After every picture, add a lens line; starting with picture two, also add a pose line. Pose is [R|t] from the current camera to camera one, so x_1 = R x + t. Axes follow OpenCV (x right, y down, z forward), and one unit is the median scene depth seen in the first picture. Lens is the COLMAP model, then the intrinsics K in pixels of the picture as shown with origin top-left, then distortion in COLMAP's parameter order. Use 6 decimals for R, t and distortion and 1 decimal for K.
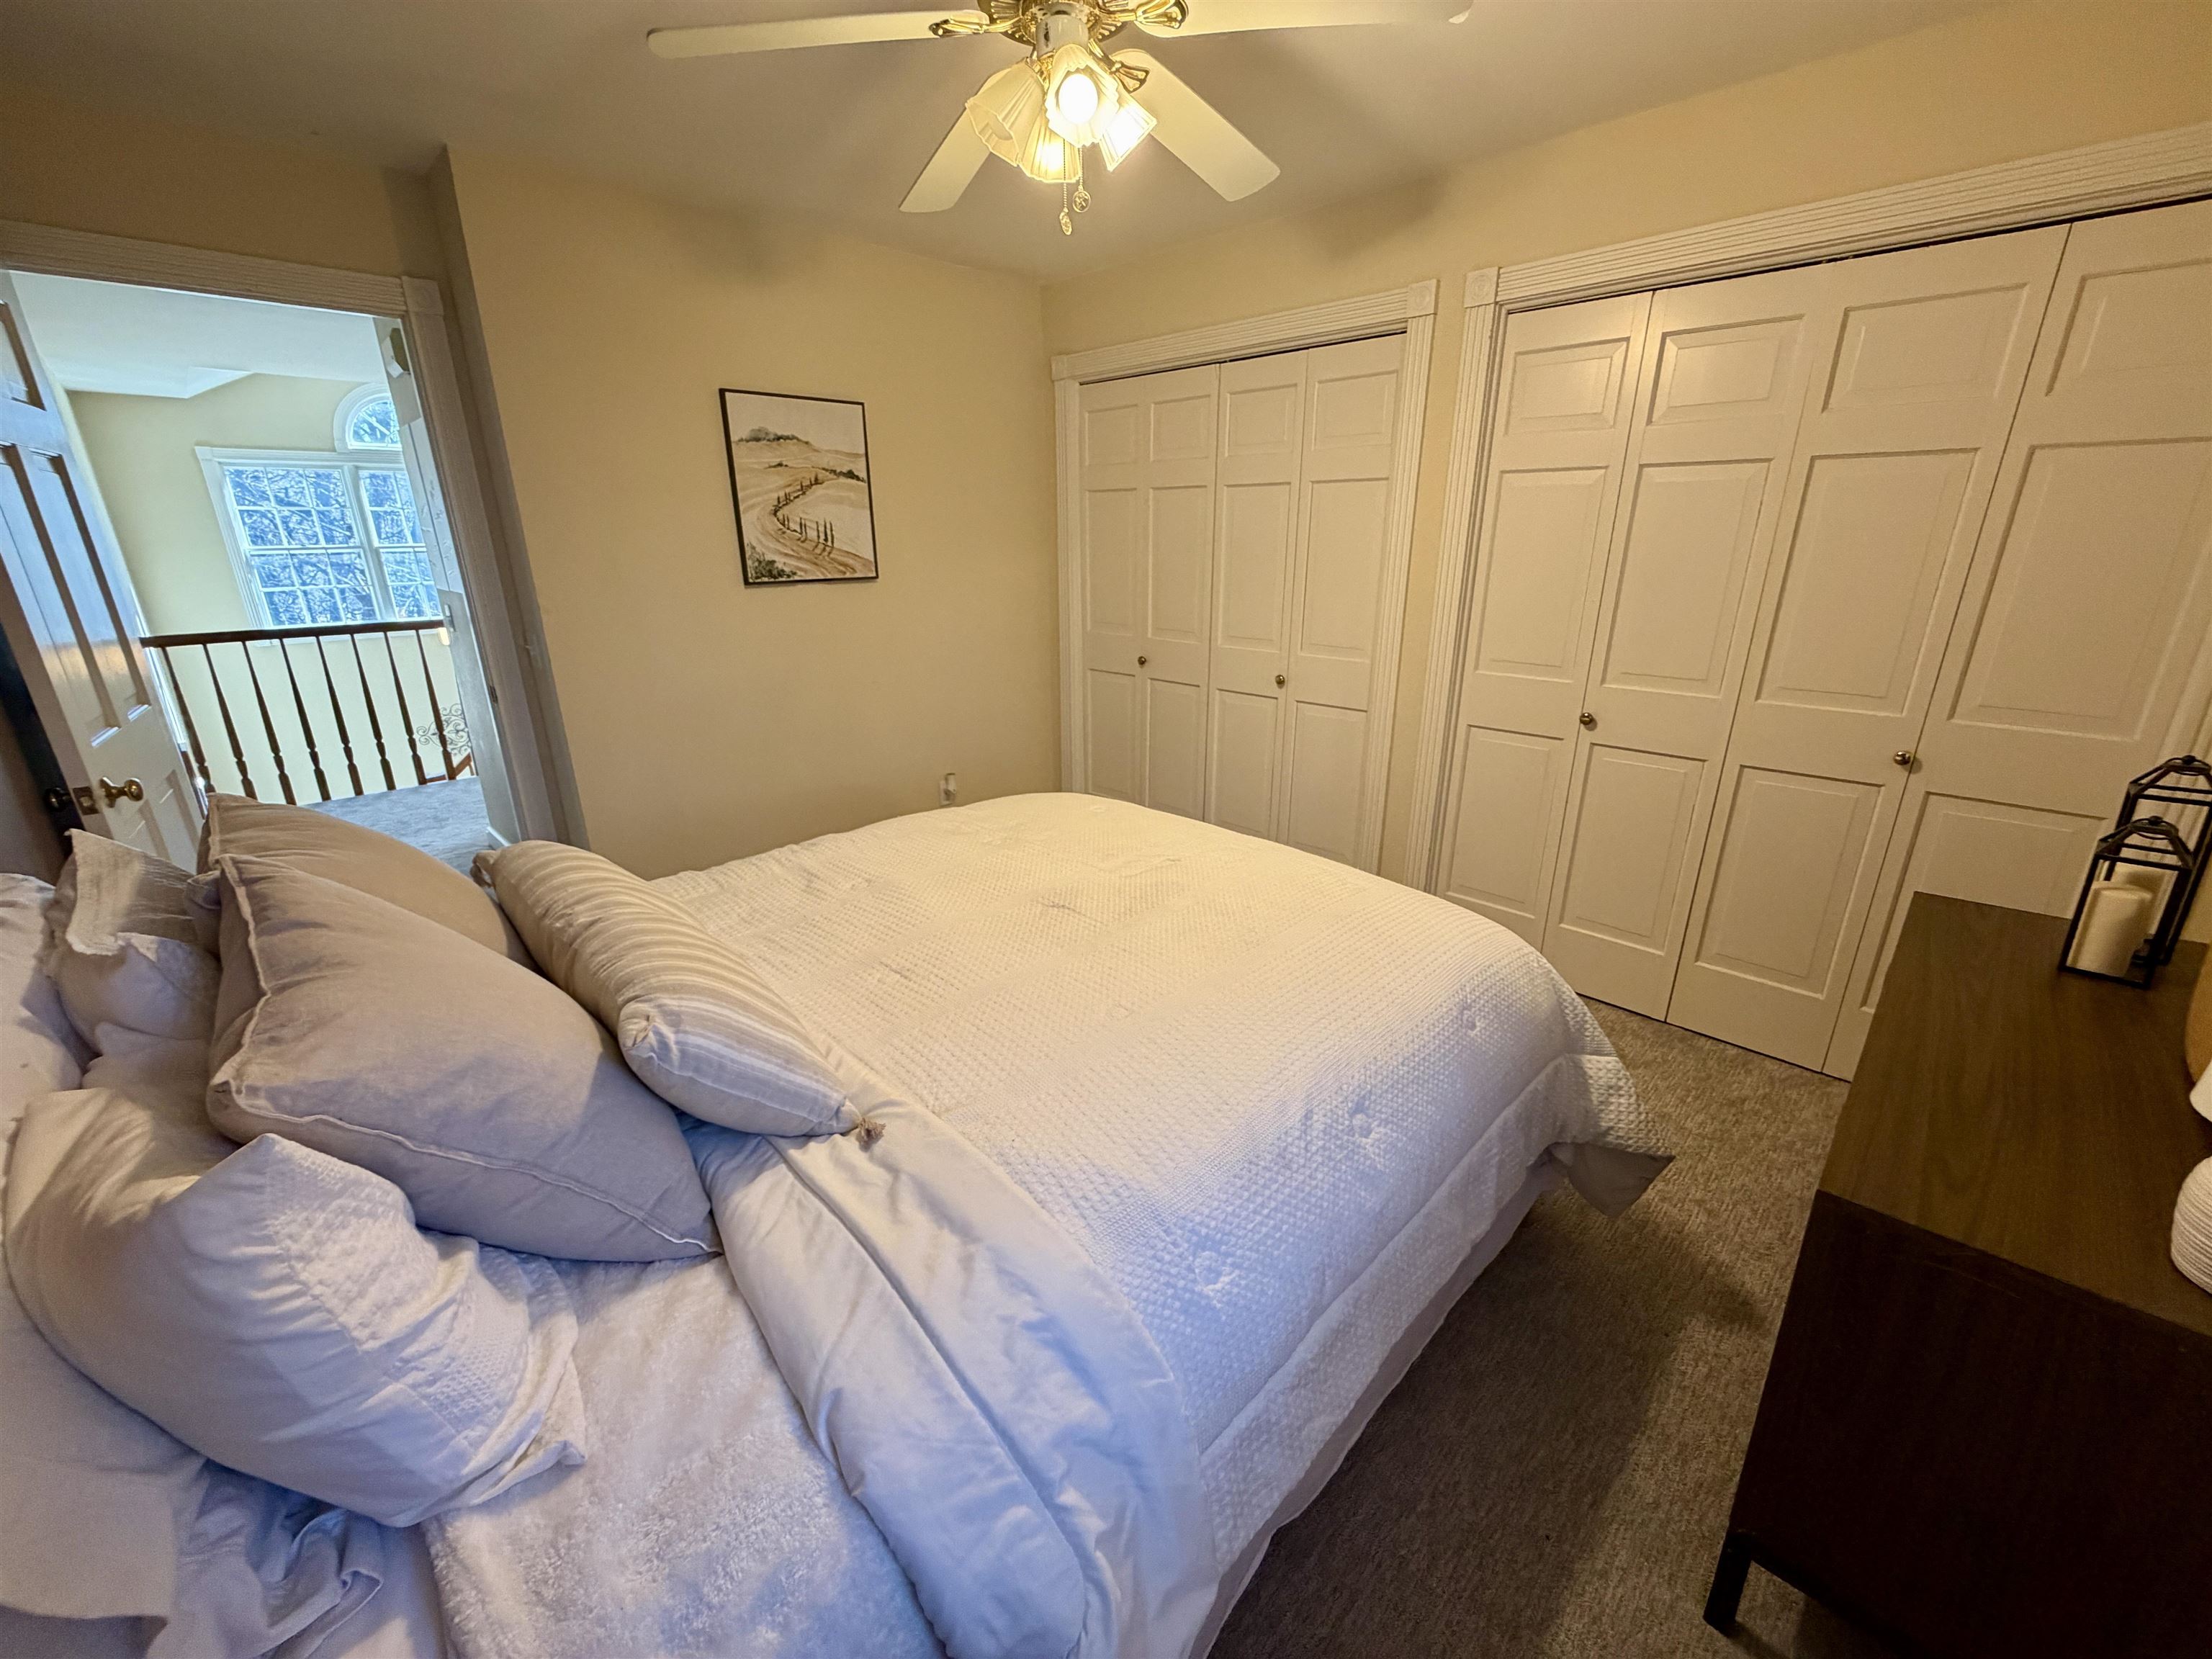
lens RADIAL K [[882.5, 0, 1106.0], [0, 882.5, 829.5], [0, 0, 1]] dist [-0.001088, -0.000205]
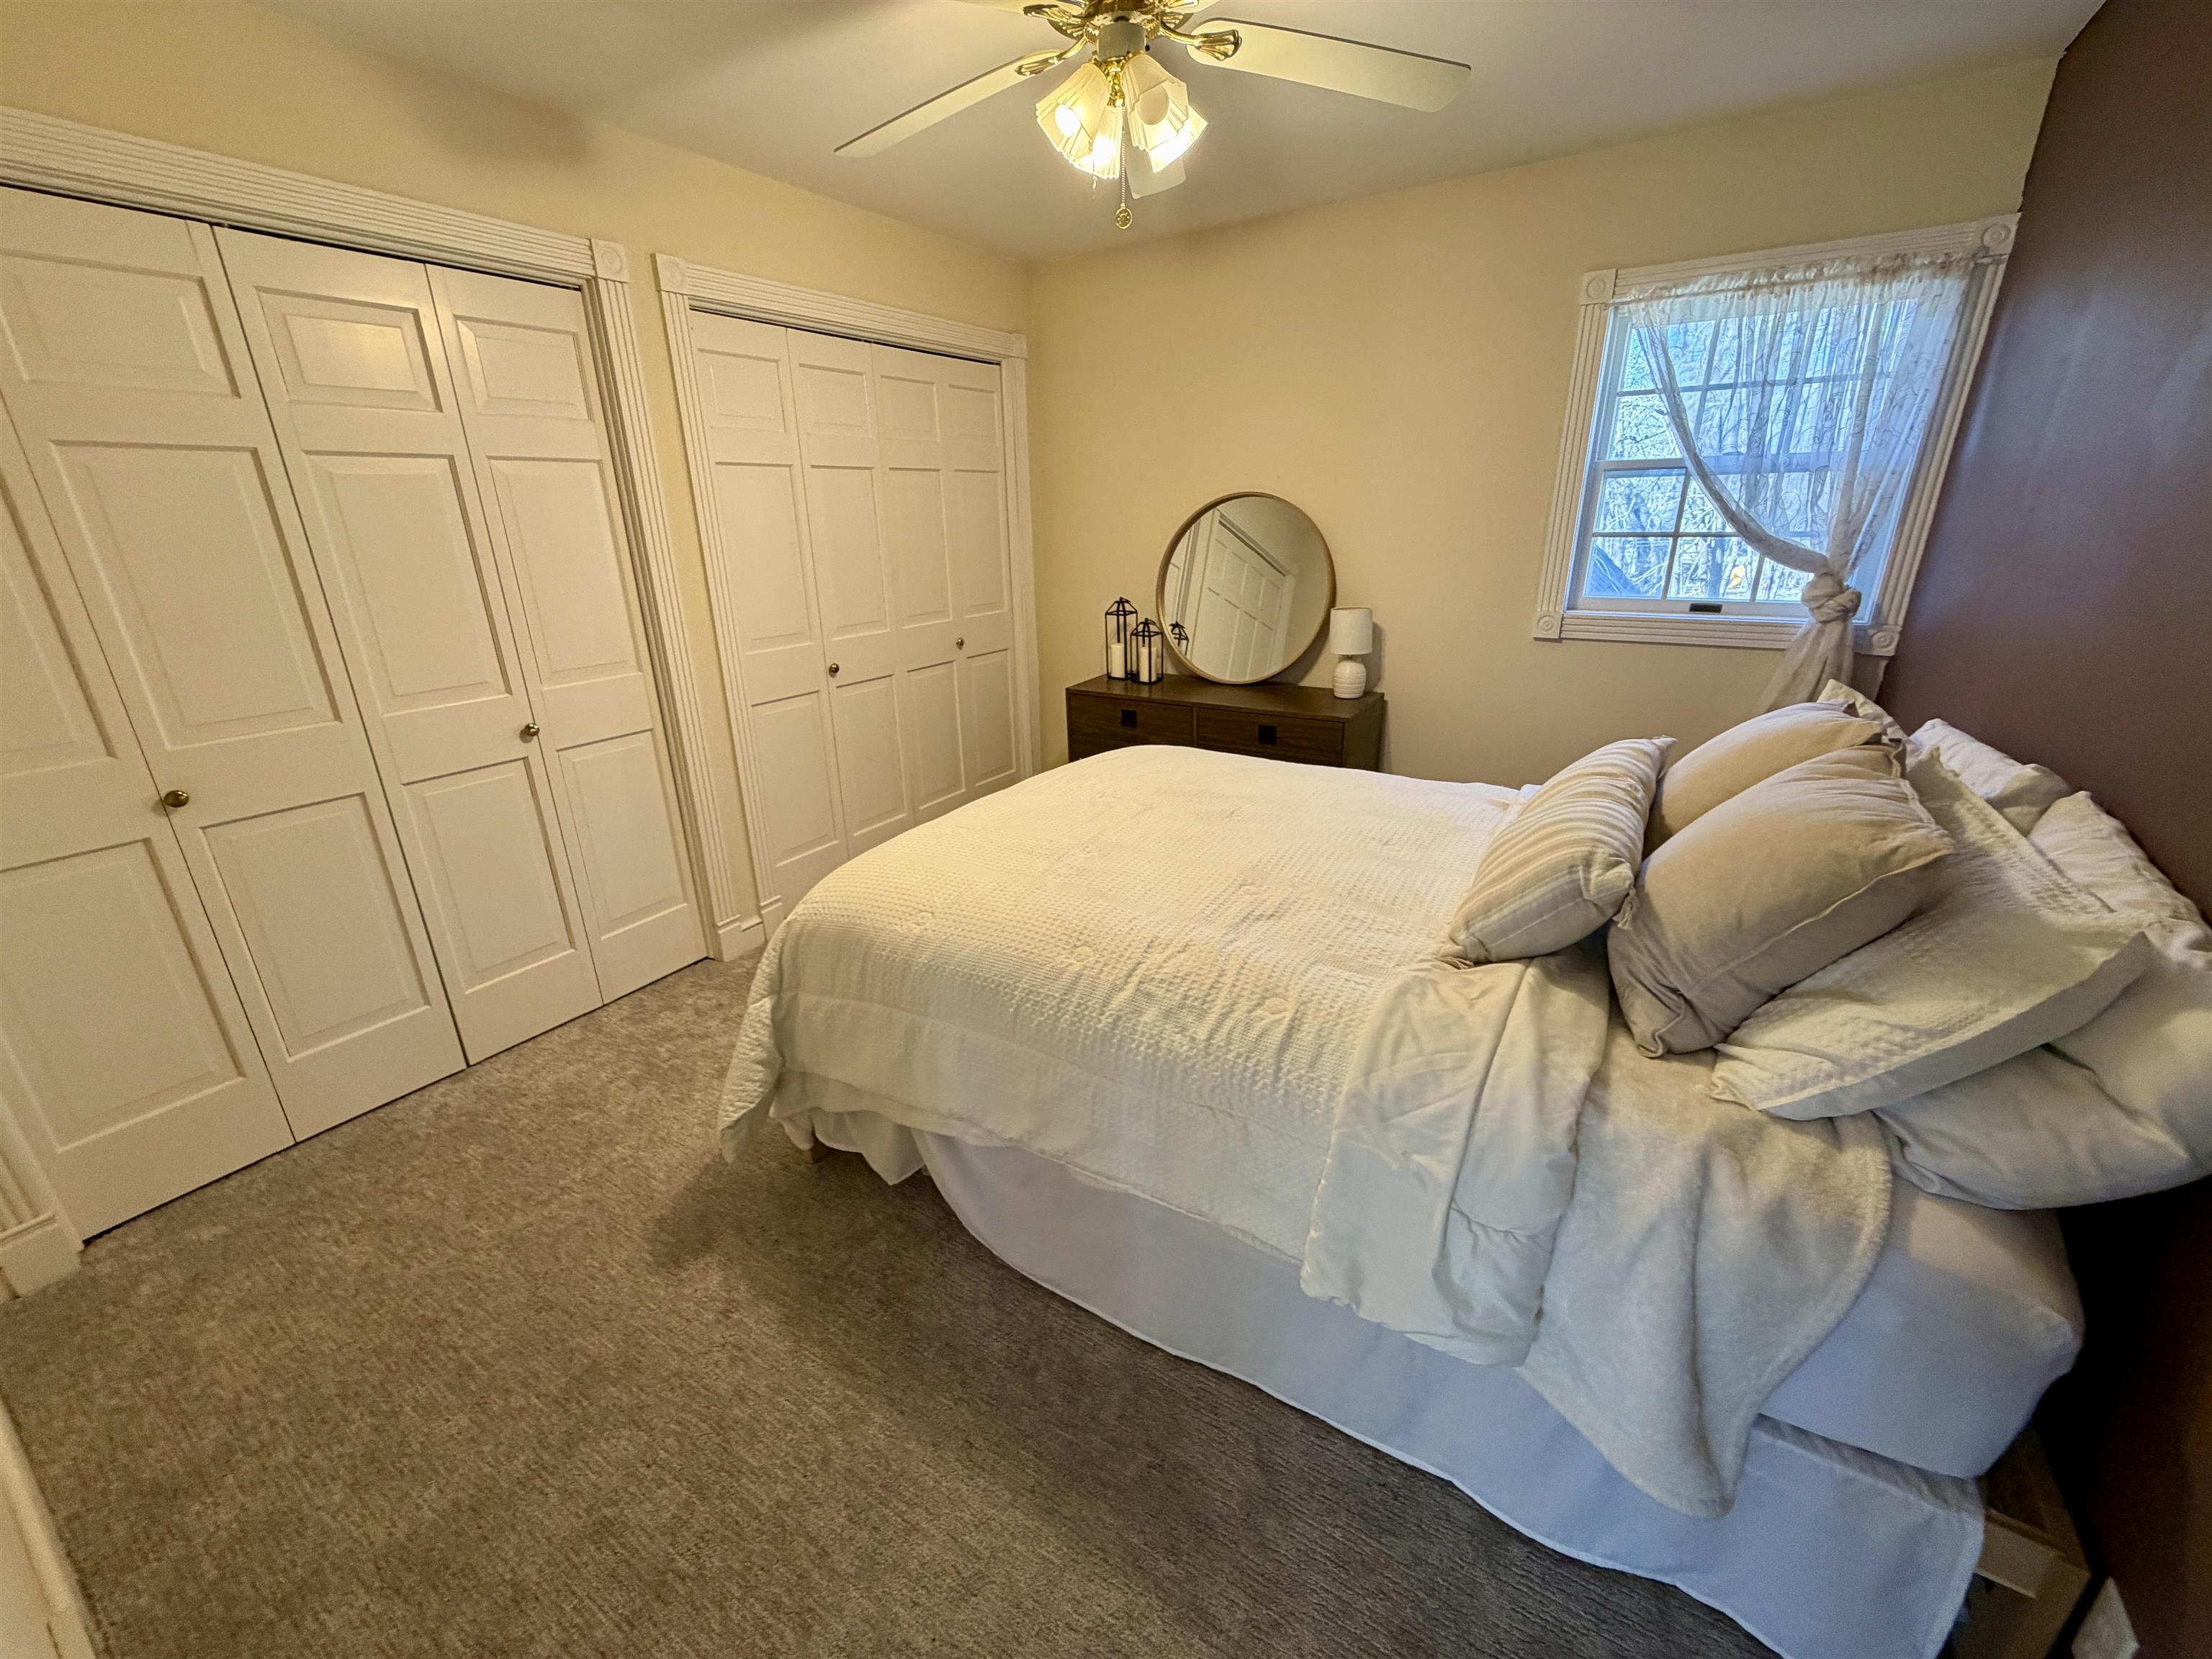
lens RADIAL K [[882.5, 0, 1106.0], [0, 882.5, 829.5], [0, 0, 1]] dist [-0.001088, -0.000205]
pose [[-0.222228, -0.329144, 0.917758, -0.739087], [0.327170, 0.861543, 0.388205, -0.278364], [-0.918463, 0.386532, -0.083773, 0.808922]]
